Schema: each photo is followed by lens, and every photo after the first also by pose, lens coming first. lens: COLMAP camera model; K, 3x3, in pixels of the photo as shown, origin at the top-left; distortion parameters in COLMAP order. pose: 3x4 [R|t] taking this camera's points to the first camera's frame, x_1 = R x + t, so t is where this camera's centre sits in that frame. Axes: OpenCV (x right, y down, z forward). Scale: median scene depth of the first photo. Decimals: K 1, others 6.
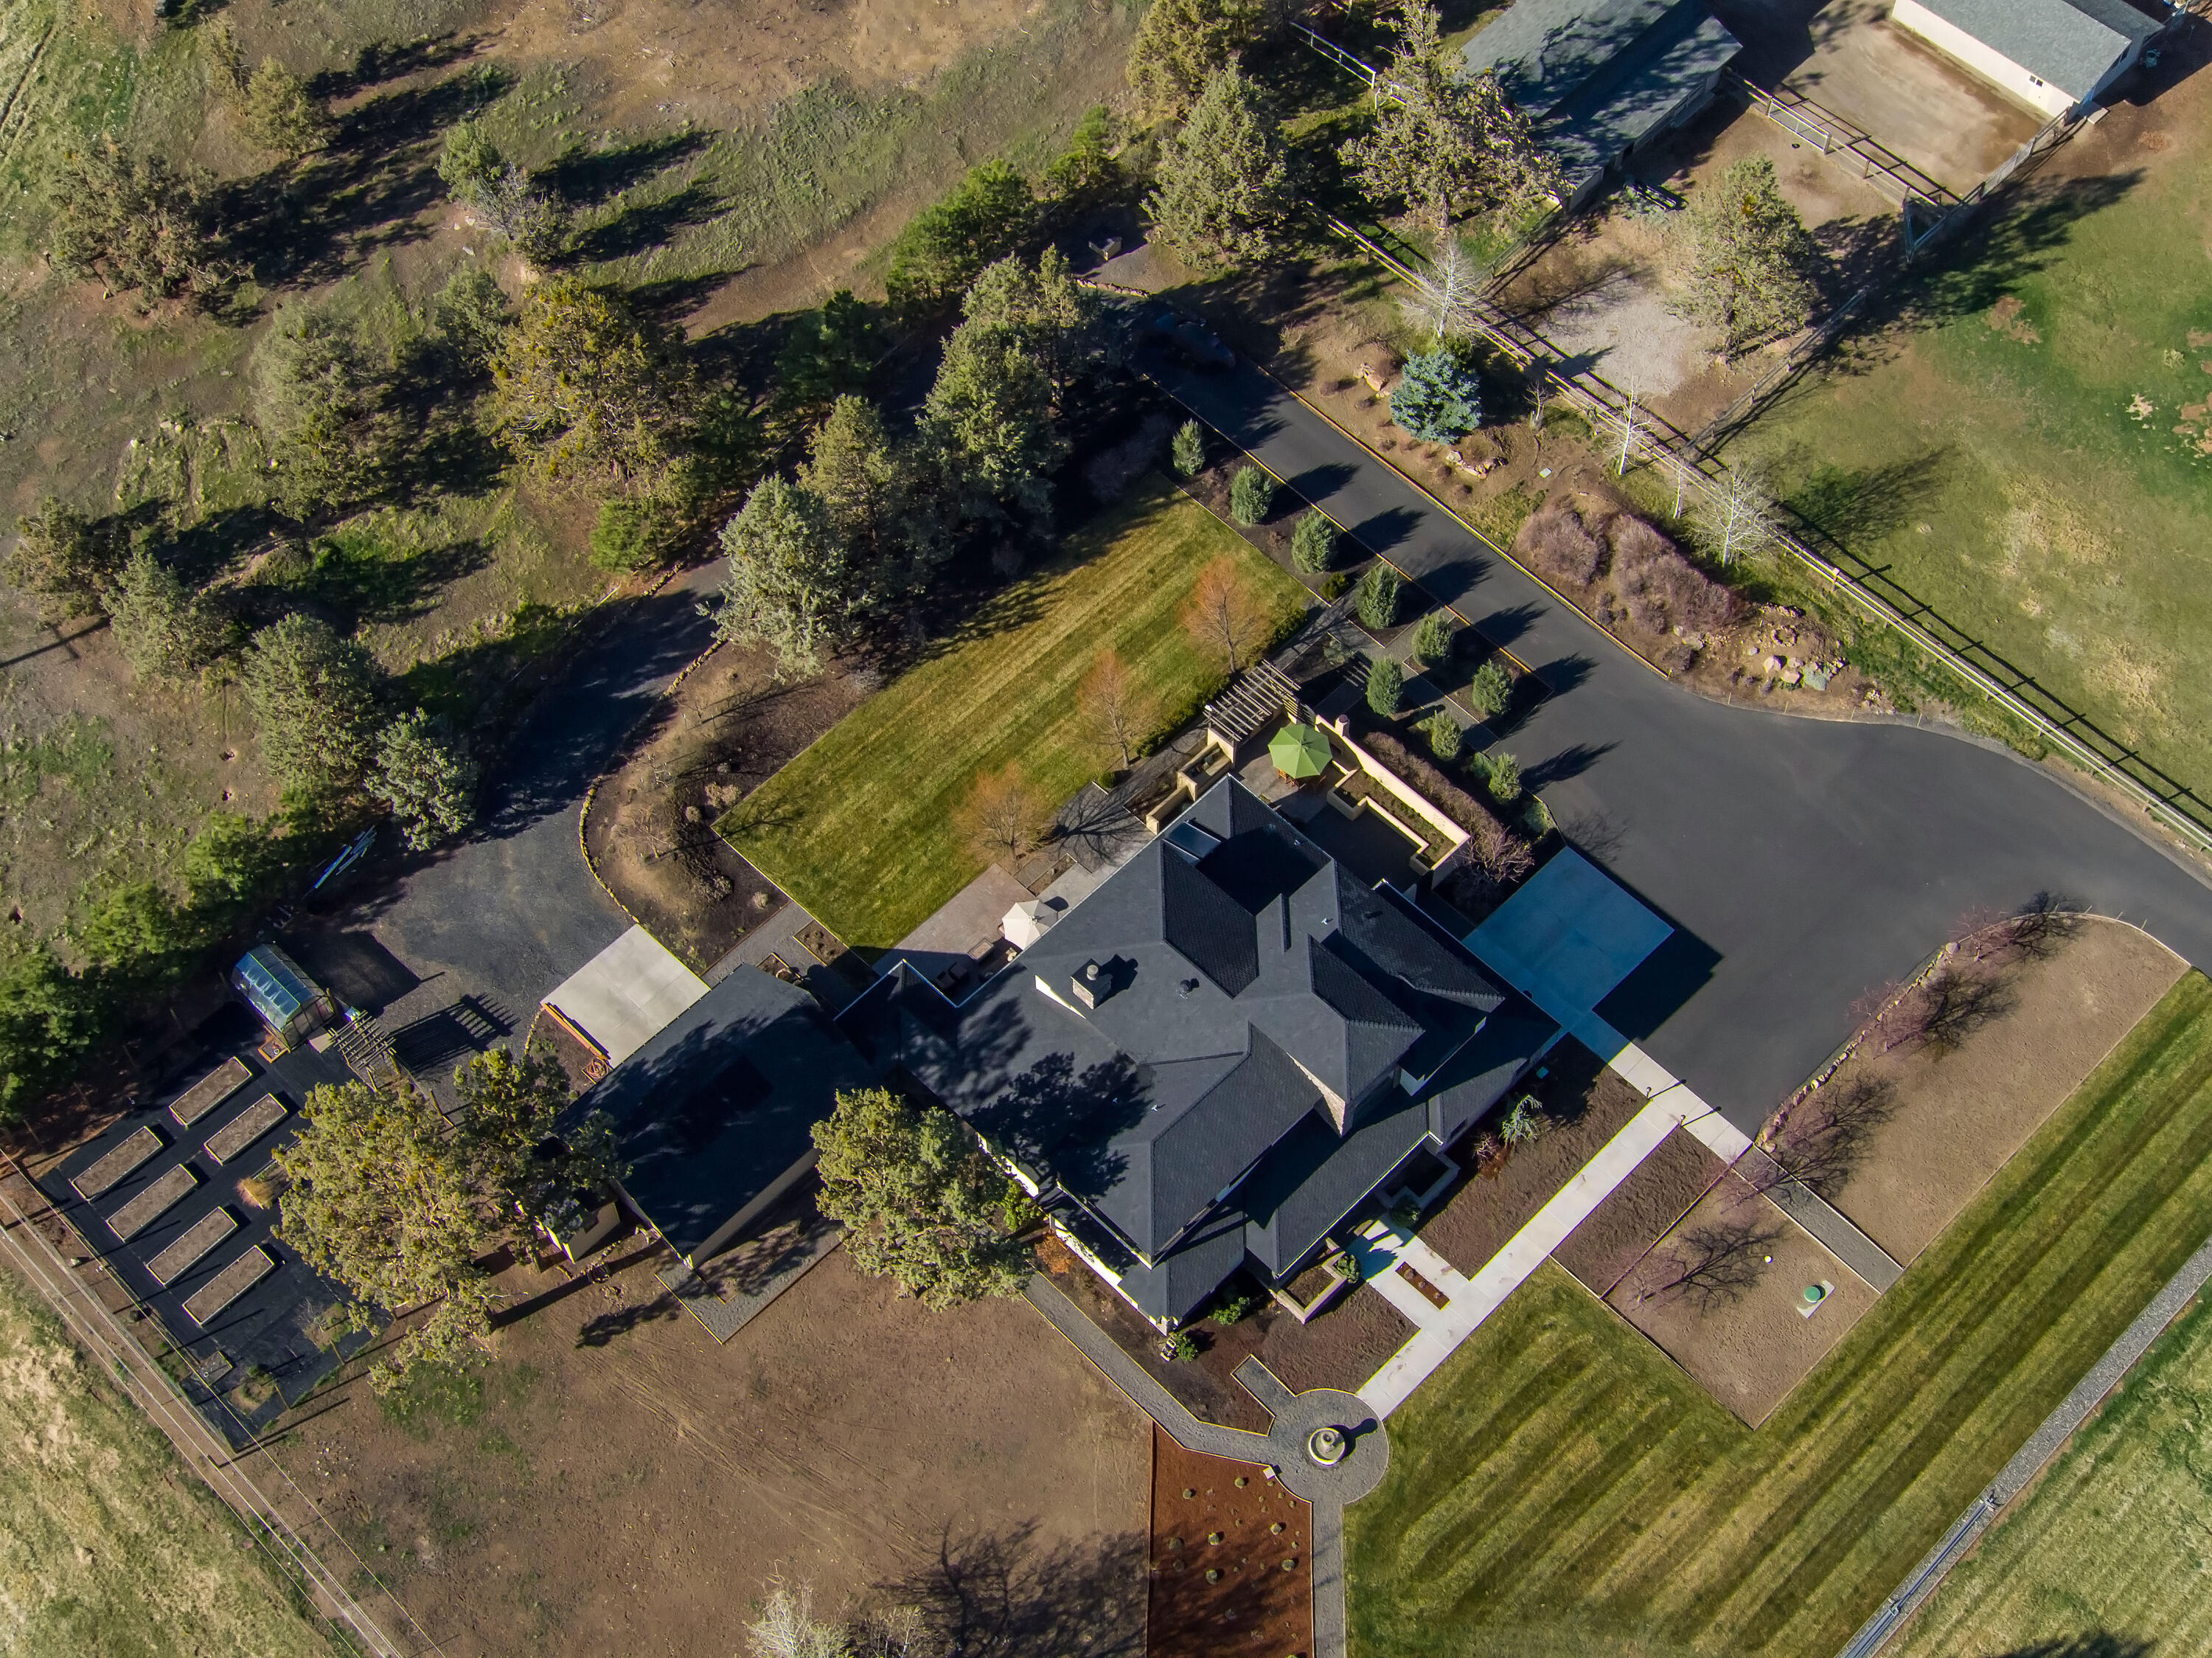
lens RADIAL K [[3156.5, 0, 1144.4], [0, 3156.5, 767.4], [0, 0, 1]] dist [0.009123, 0.049890]
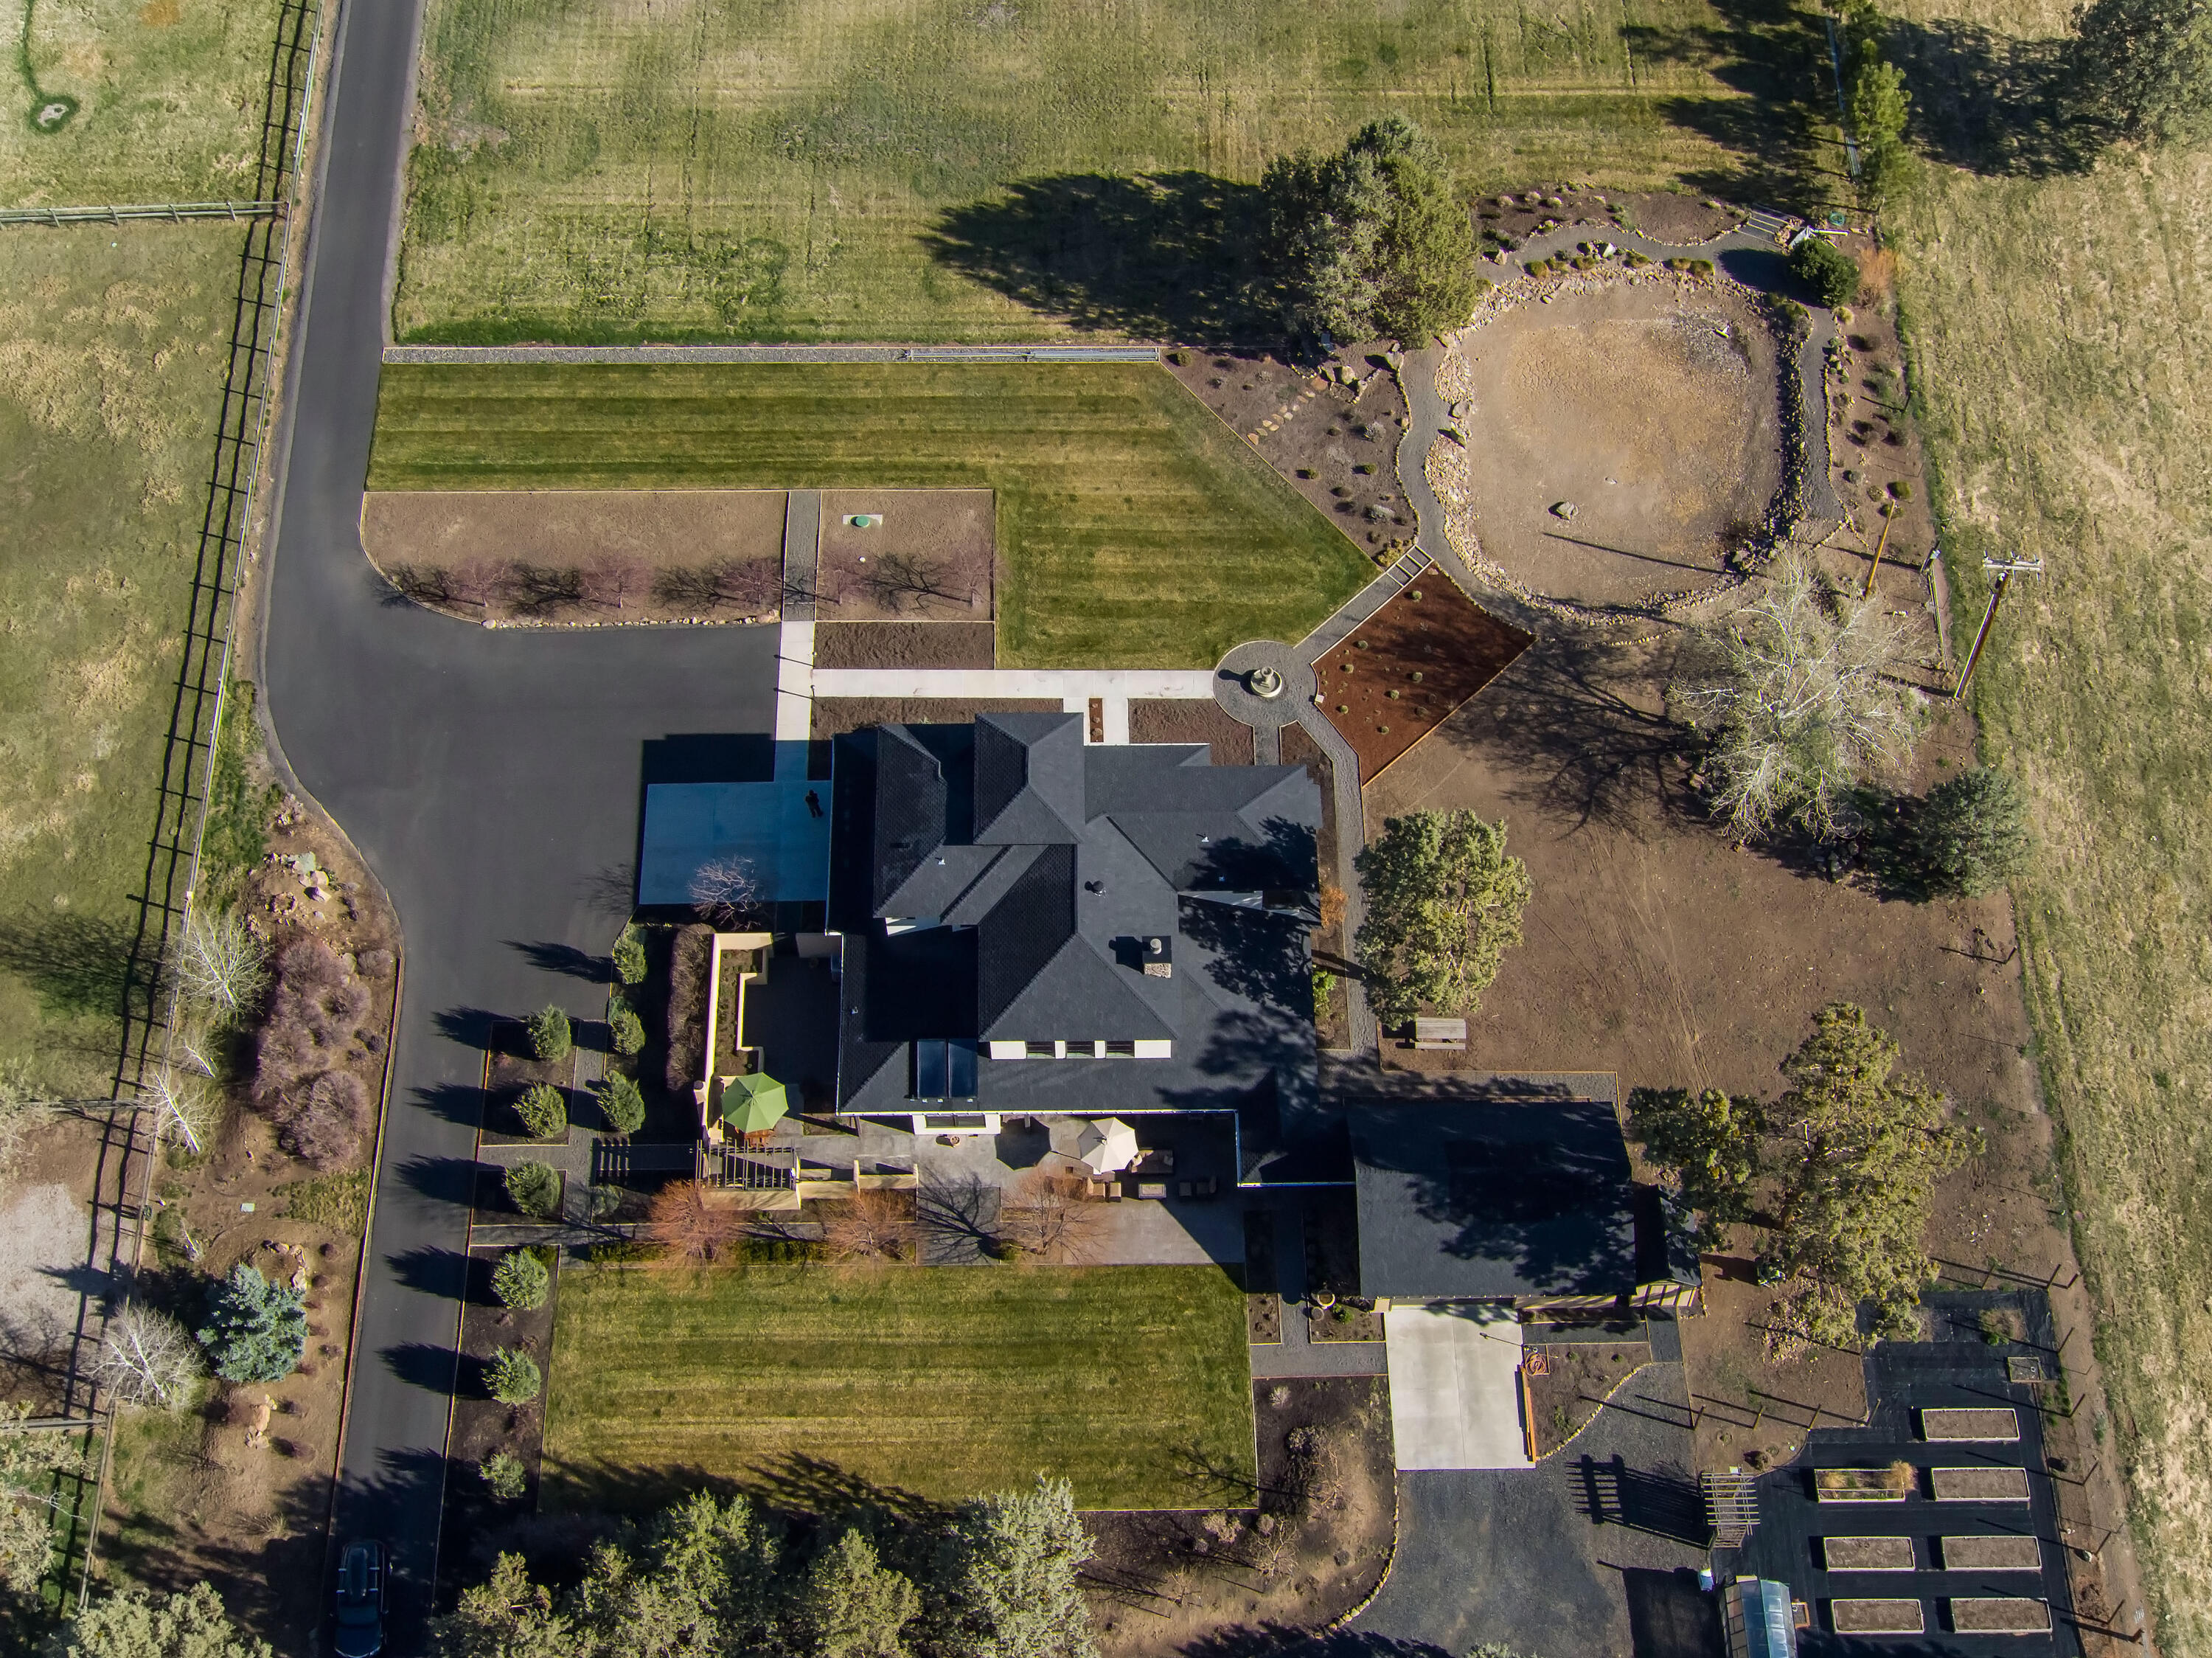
lens RADIAL K [[3180.5, 0, 1080.5], [0, 3180.5, 839.3], [0, 0, 1]] dist [0.014048, 0.039041]
pose [[-0.708289, -0.601478, 0.369528, -0.340135], [0.594851, -0.226677, 0.771214, -0.698282], [-0.380105, 0.766056, 0.518343, 0.442548]]
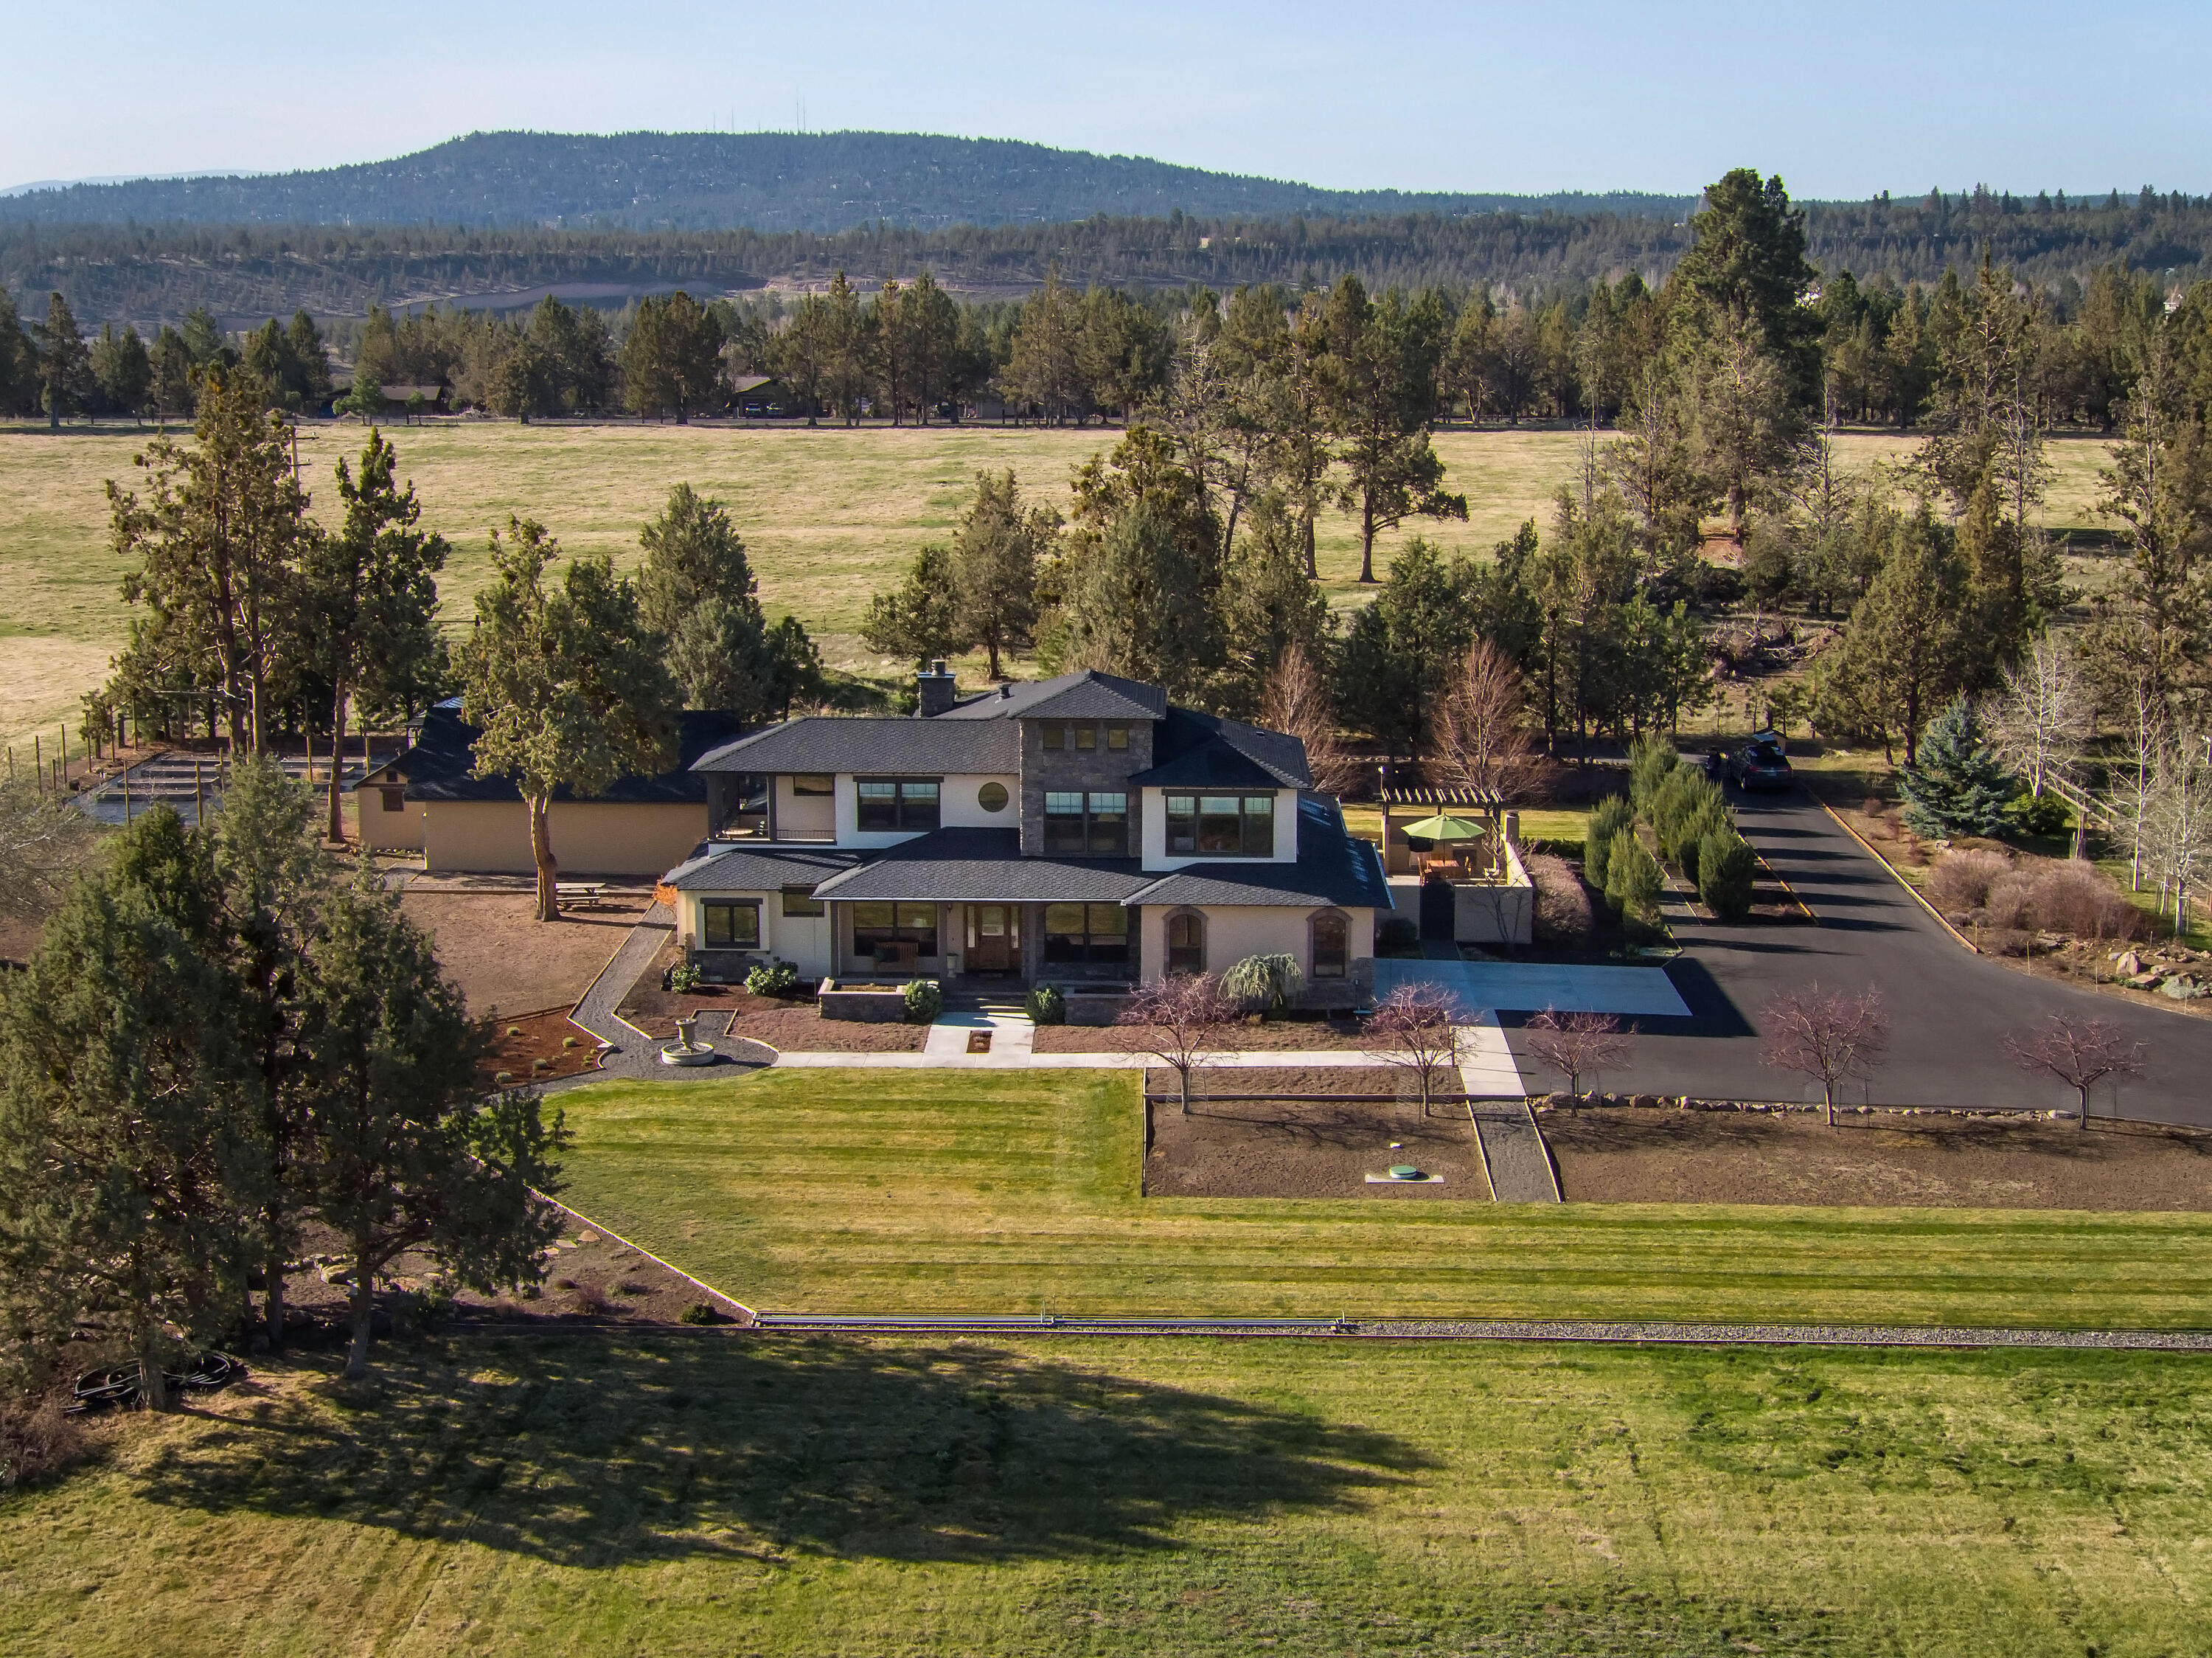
lens RADIAL K [[3180.5, 0, 1080.5], [0, 3180.5, 839.3], [0, 0, 1]] dist [0.014048, 0.039041]
pose [[0.676764, 0.136137, -0.723503, 0.578524], [-0.617819, 0.639468, -0.457582, 0.426281], [0.400363, 0.756669, 0.516877, 0.607837]]
